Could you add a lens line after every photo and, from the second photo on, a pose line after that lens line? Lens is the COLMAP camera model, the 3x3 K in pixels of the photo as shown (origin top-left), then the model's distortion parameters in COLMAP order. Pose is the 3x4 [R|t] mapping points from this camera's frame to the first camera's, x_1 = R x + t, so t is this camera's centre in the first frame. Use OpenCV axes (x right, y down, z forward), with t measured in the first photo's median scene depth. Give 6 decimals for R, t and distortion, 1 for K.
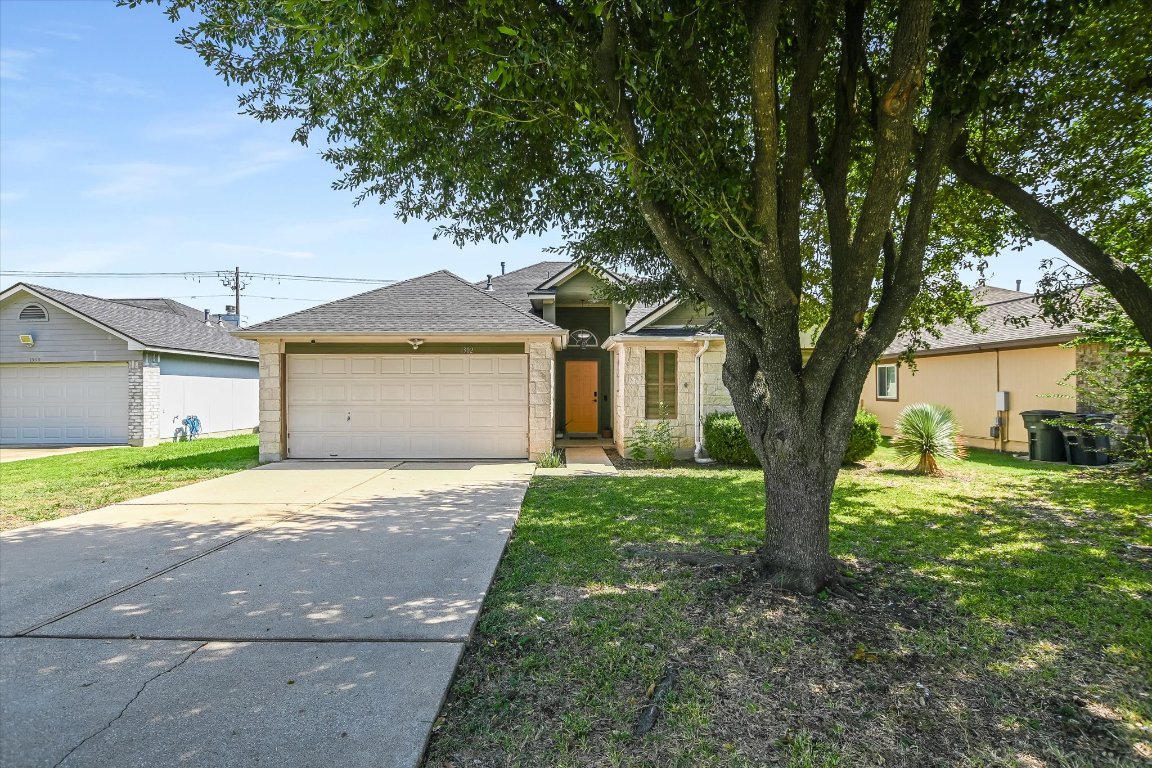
lens RADIAL K [[558.3, 0, 576.4], [0, 558.3, 382.5], [0, 0, 1]] dist [-0.023980, 0.001967]
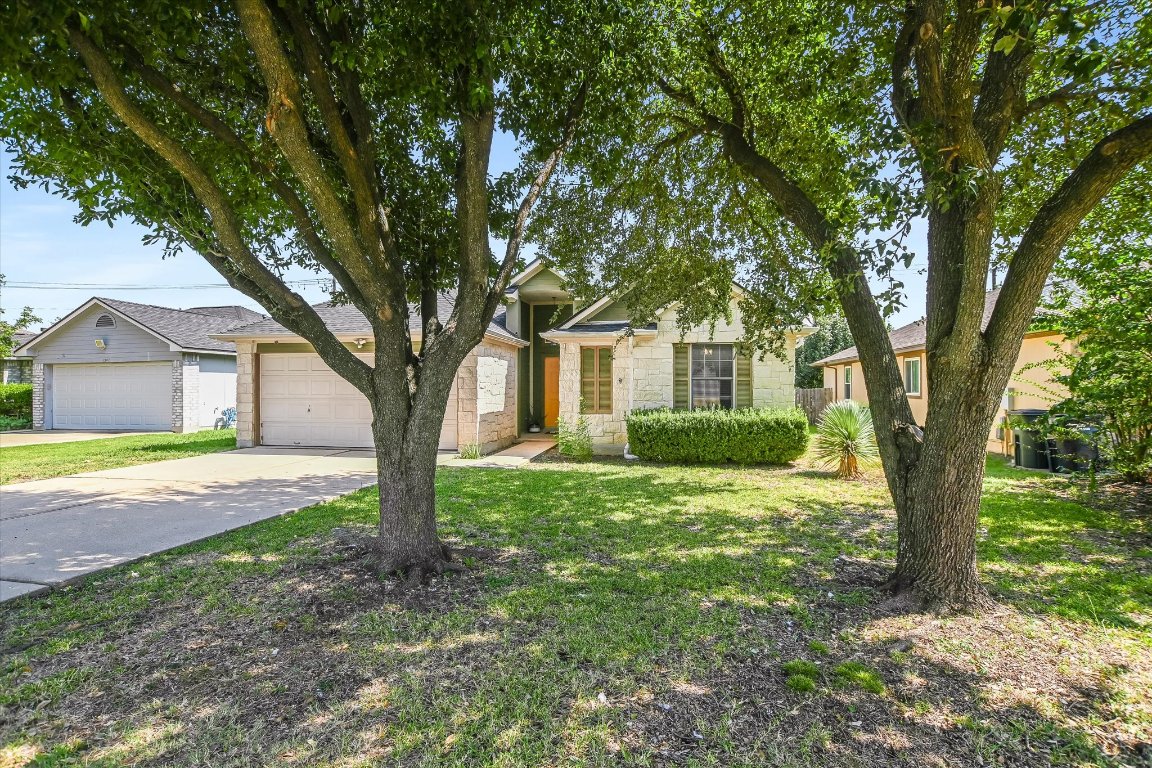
lens RADIAL K [[558.3, 0, 574.3], [0, 558.3, 383.0], [0, 0, 1]] dist [-0.023980, 0.001967]
pose [[0.980462, 0.000129, -0.196709, 0.334355], [0.001506, 0.999966, 0.008165, 0.000982], [0.196703, -0.008302, 0.980428, 0.008093]]
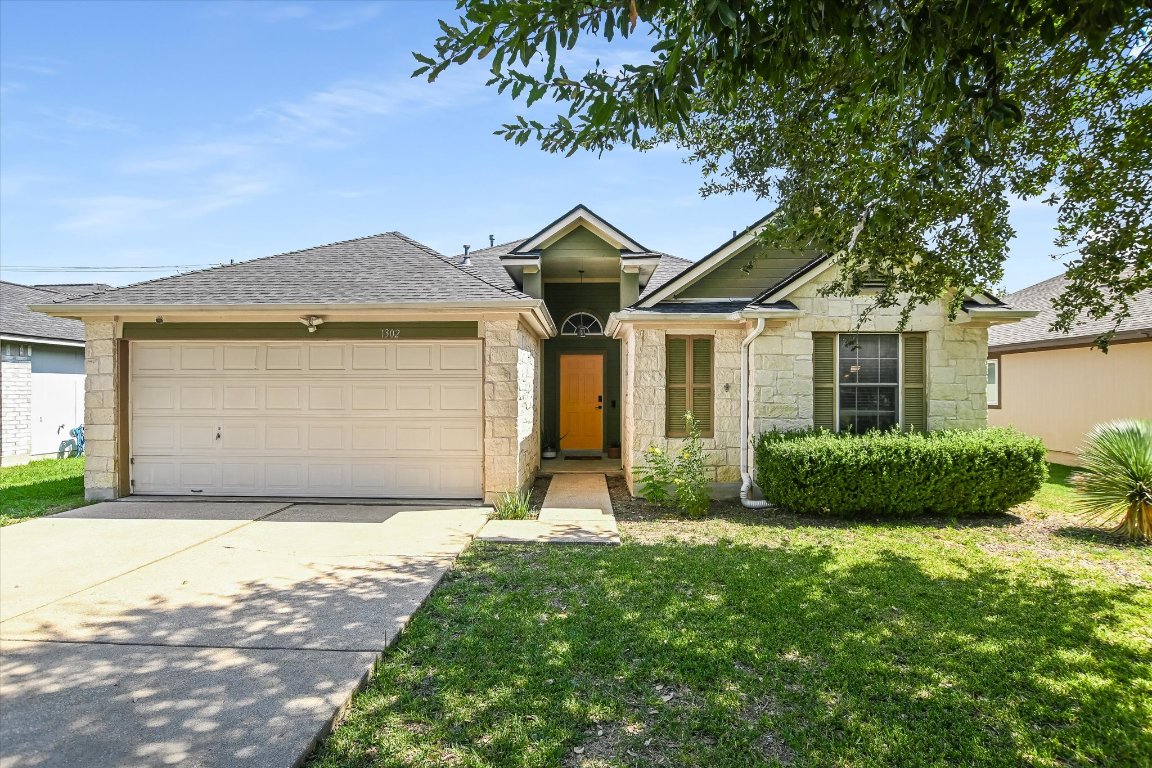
lens RADIAL K [[558.3, 0, 574.9], [0, 558.3, 388.5], [0, 0, 1]] dist [-0.023980, 0.001967]
pose [[0.999034, 0.002183, -0.043887, 0.047868], [-0.001747, 0.999949, 0.009981, -0.000180], [0.043907, -0.009895, 0.998987, 0.353946]]
